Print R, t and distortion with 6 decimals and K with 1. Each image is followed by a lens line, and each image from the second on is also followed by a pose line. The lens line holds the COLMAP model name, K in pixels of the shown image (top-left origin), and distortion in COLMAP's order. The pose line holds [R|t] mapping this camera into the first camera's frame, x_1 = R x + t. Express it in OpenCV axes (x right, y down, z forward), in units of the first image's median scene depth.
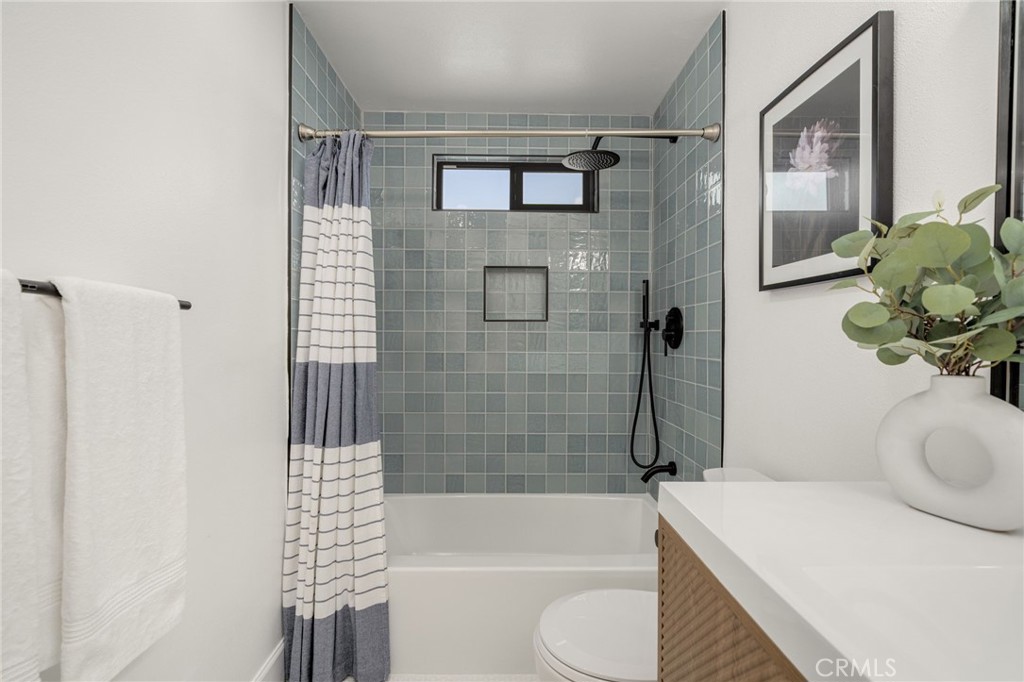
lens RADIAL K [[459.5, 0, 513.3], [0, 459.5, 347.1], [0, 0, 1]] dist [0.002133, 0.000043]
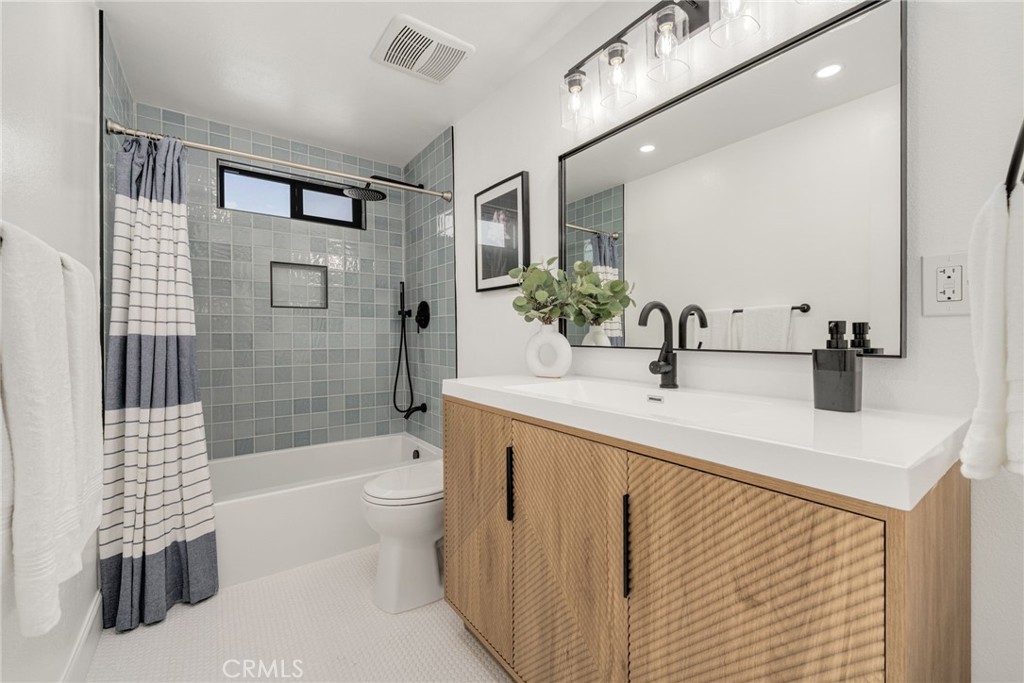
lens RADIAL K [[410.7, 0, 512.0], [0, 410.7, 341.5], [0, 0, 1]] dist [0.000225, 0.000173]
pose [[0.815511, -0.016683, 0.578501, -0.252115], [0.018011, 0.999832, 0.003444, 0.060427], [-0.578461, 0.007611, 0.815675, -0.352818]]
